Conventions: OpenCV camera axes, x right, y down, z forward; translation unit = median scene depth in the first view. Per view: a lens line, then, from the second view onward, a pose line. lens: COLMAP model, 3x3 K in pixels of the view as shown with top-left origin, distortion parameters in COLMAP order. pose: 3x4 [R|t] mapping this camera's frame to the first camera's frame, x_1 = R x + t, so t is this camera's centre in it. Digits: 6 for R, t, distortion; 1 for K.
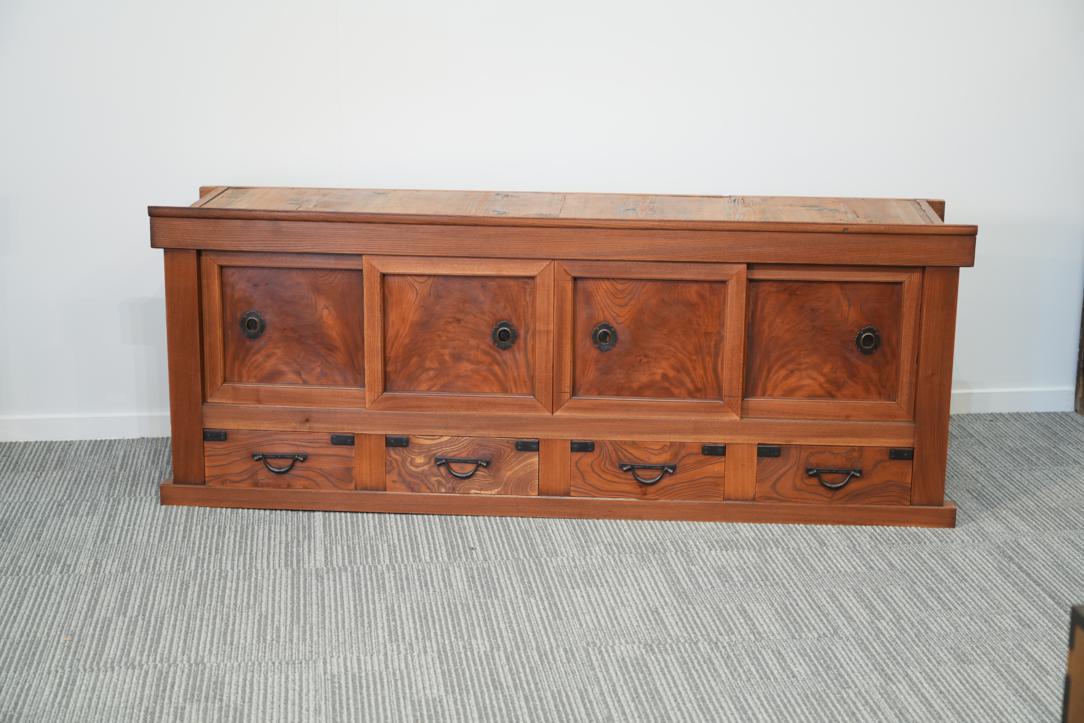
lens RADIAL K [[1786.0, 0, 542.0], [0, 1786.0, 361.5], [0, 0, 1]] dist [-0.000001, 0.116202]
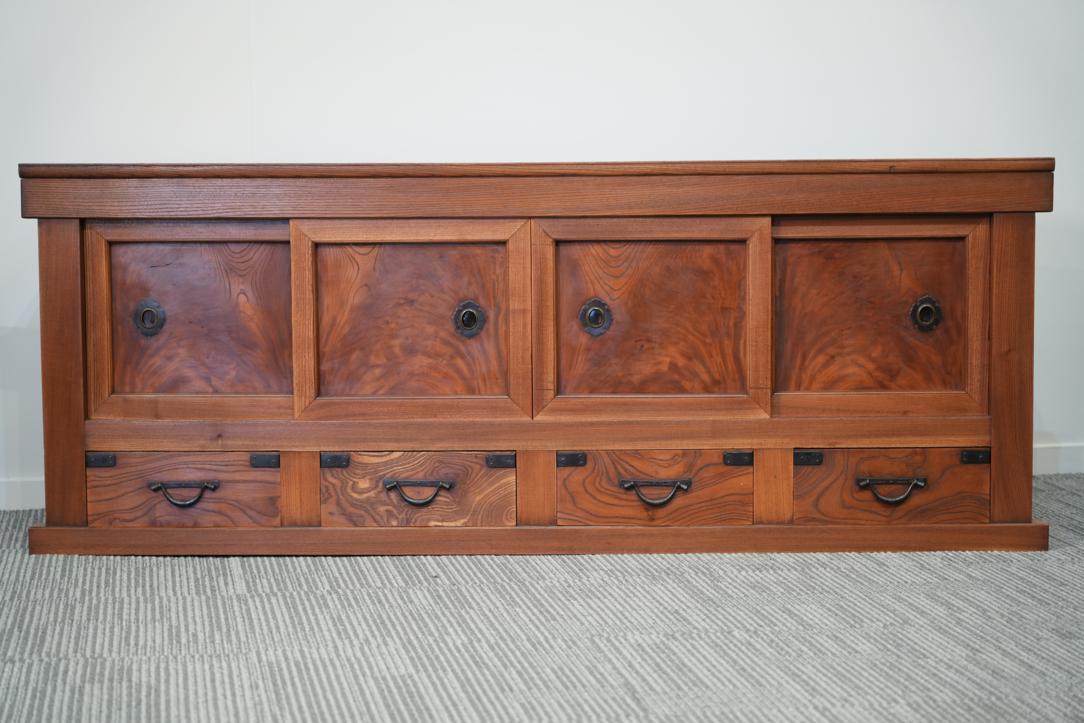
lens RADIAL K [[2392.8, 0, 542.0], [0, 2392.8, 361.5], [0, 0, 1]] dist [0.014738, 0.197077]
pose [[0.999293, -0.021473, 0.030859, -0.021997], [0.025889, 0.988242, -0.150689, 0.164273], [-0.027260, 0.151382, 0.988099, -0.047074]]
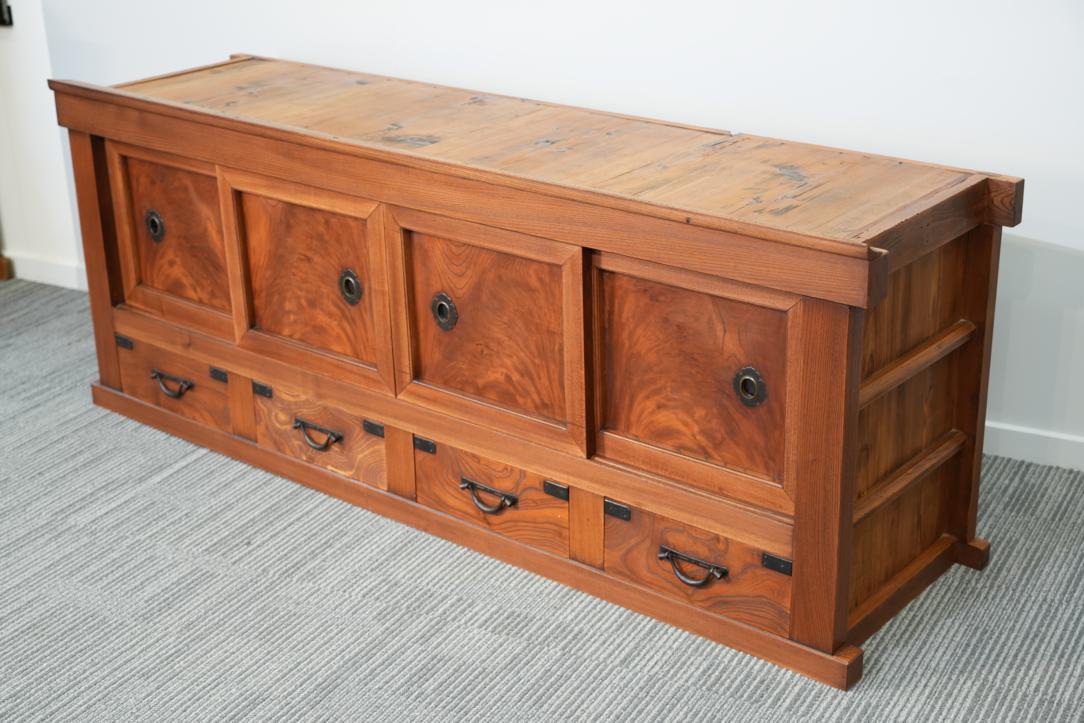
lens RADIAL K [[1621.6, 0, 542.0], [0, 1621.6, 361.5], [0, 0, 1]] dist [0.017986, -0.014677]
pose [[0.810418, 0.191162, -0.553788, 0.447148], [-0.115803, 0.978887, 0.168434, -0.112198], [0.574293, -0.072372, 0.815444, 0.462847]]
